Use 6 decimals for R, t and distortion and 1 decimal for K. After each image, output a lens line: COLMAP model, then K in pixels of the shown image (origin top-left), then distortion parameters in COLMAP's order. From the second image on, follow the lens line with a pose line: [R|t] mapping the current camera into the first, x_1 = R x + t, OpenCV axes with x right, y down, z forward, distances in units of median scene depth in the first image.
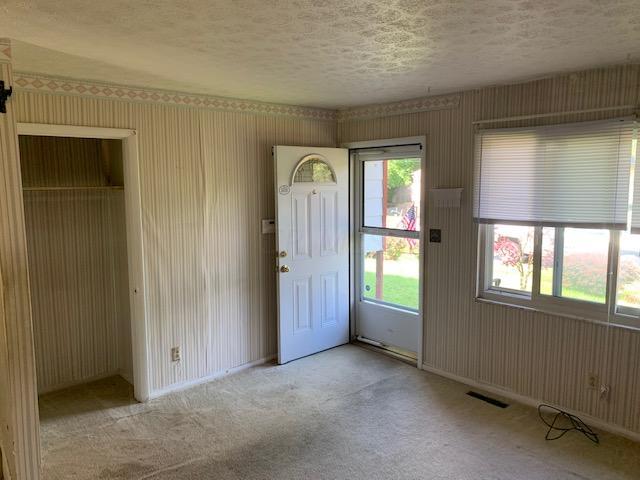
lens RADIAL K [[496.4, 0, 319.9], [0, 496.4, 243.7], [0, 0, 1]] dist [0.036465, -0.035800]
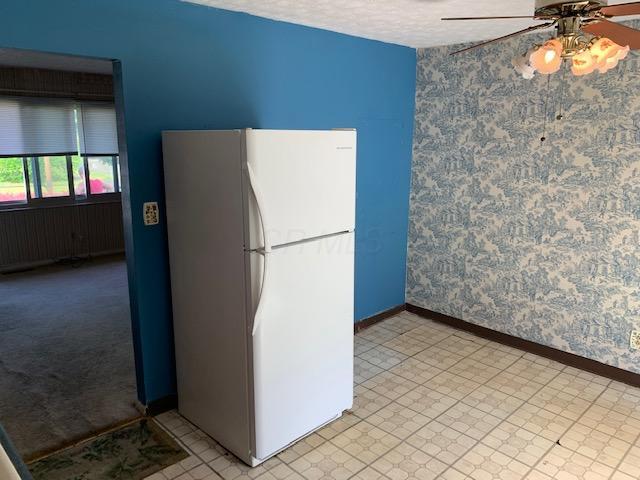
lens RADIAL K [[496.4, 0, 320.7], [0, 496.4, 239.8], [0, 0, 1]] dist [0.036465, -0.035800]
pose [[-0.059412, -0.219557, 0.973789, -1.362475], [0.095530, 0.969784, 0.224482, -0.052023], [-0.993652, 0.106363, -0.036642, 0.119992]]
